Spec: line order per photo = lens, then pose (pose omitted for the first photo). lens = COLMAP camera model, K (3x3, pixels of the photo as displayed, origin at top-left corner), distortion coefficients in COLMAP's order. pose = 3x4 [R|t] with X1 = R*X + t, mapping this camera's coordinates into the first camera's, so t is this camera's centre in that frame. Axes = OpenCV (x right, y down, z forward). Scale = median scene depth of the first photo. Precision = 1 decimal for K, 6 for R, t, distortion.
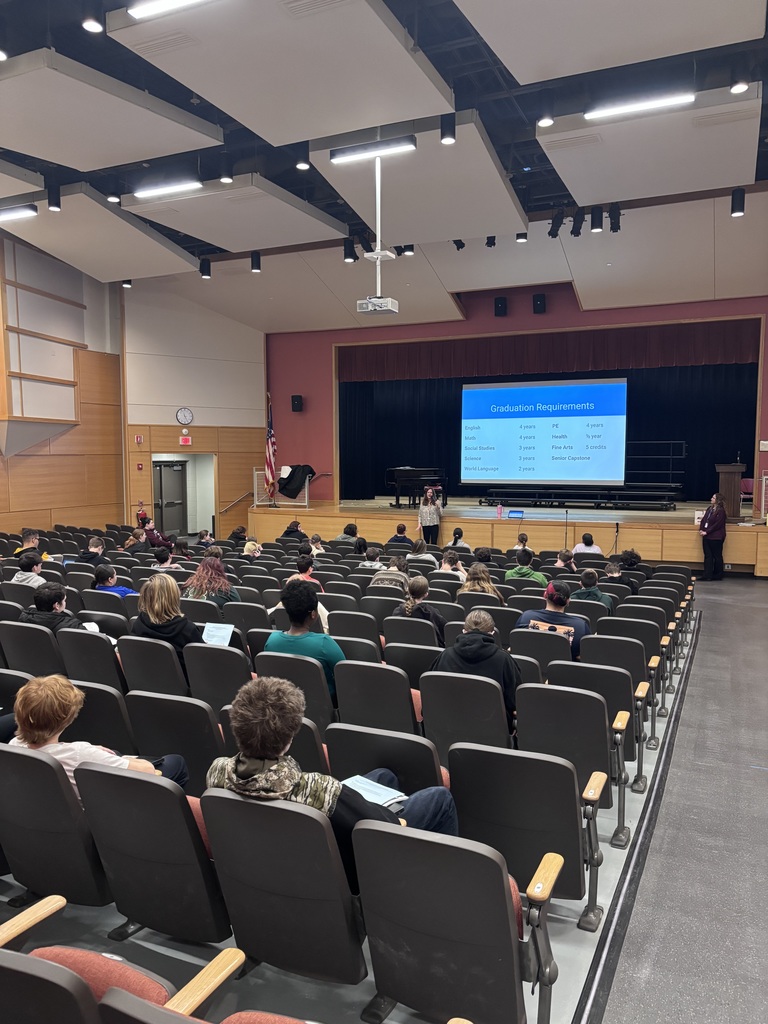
lens RADIAL K [[779.3, 0, 384.0], [0, 779.3, 512.0], [0, 0, 1]] dist [0.042084, -0.056693]
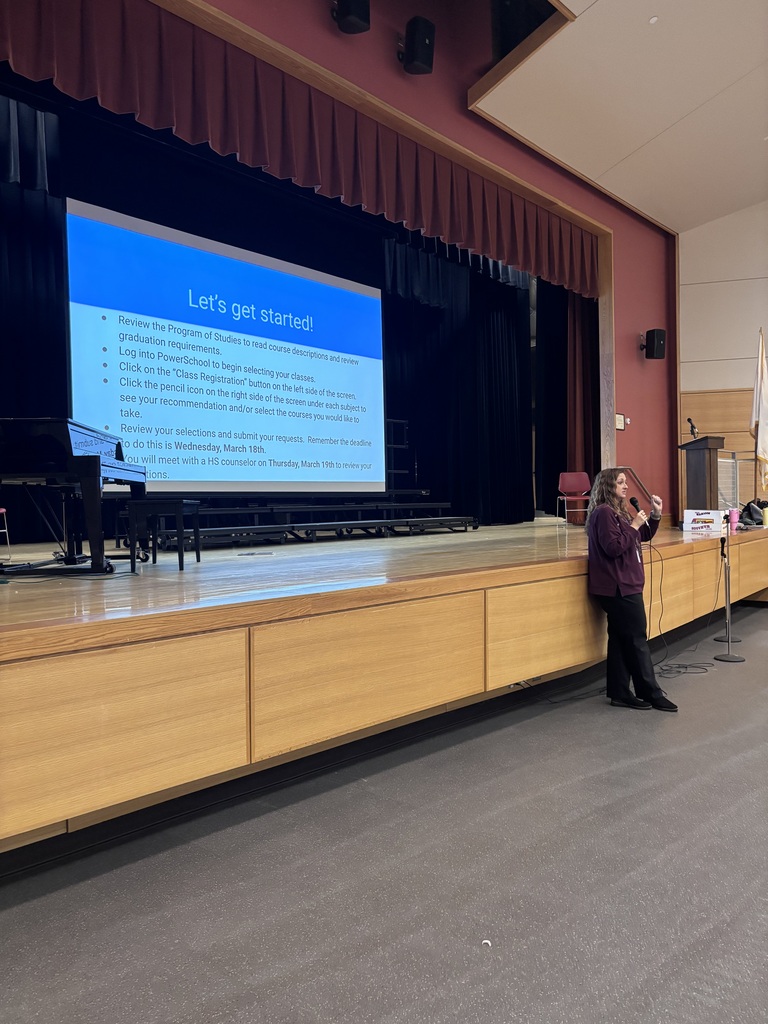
lens RADIAL K [[779.3, 0, 384.0], [0, 779.3, 512.0], [0, 0, 1]] dist [0.042084, -0.056693]
pose [[0.289786, -0.029868, 0.956625, -0.195422], [0.079629, 0.996800, 0.007001, -0.023612], [-0.953773, 0.074146, 0.291237, 0.843249]]
